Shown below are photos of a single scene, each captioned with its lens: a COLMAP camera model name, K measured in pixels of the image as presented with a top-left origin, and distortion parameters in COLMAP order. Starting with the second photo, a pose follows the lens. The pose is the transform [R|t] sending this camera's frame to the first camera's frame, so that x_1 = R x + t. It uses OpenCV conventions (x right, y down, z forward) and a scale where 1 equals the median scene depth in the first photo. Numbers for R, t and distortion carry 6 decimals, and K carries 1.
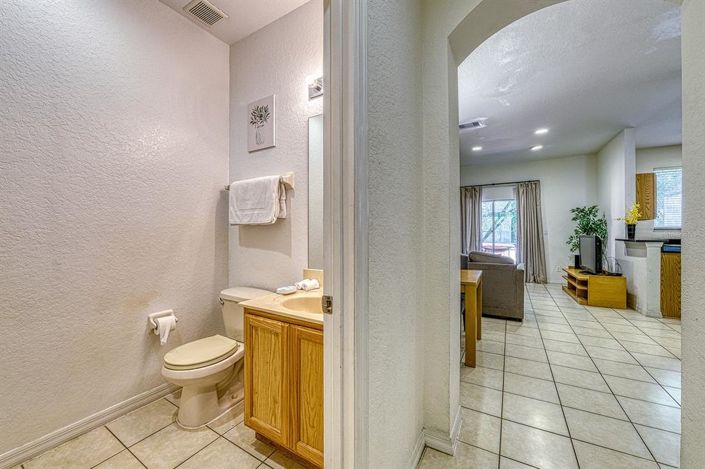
lens RADIAL K [[271.4, 0, 338.7], [0, 271.4, 232.6], [0, 0, 1]] dist [-0.008920, 0.001209]
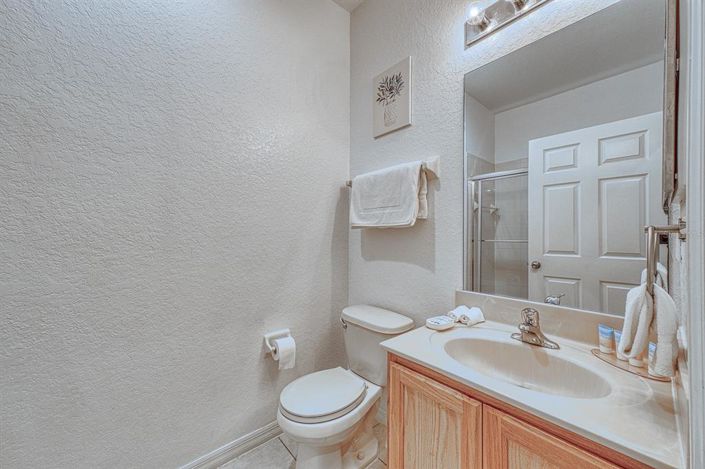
lens RADIAL K [[269.0, 0, 354.9], [0, 269.0, 236.6], [0, 0, 1]] dist [0.019411, -0.000034]
pose [[0.957109, 0.007734, -0.289625, -0.186238], [-0.008845, 0.999958, -0.002530, -0.001997], [0.289594, 0.004983, 0.957137, 0.265392]]
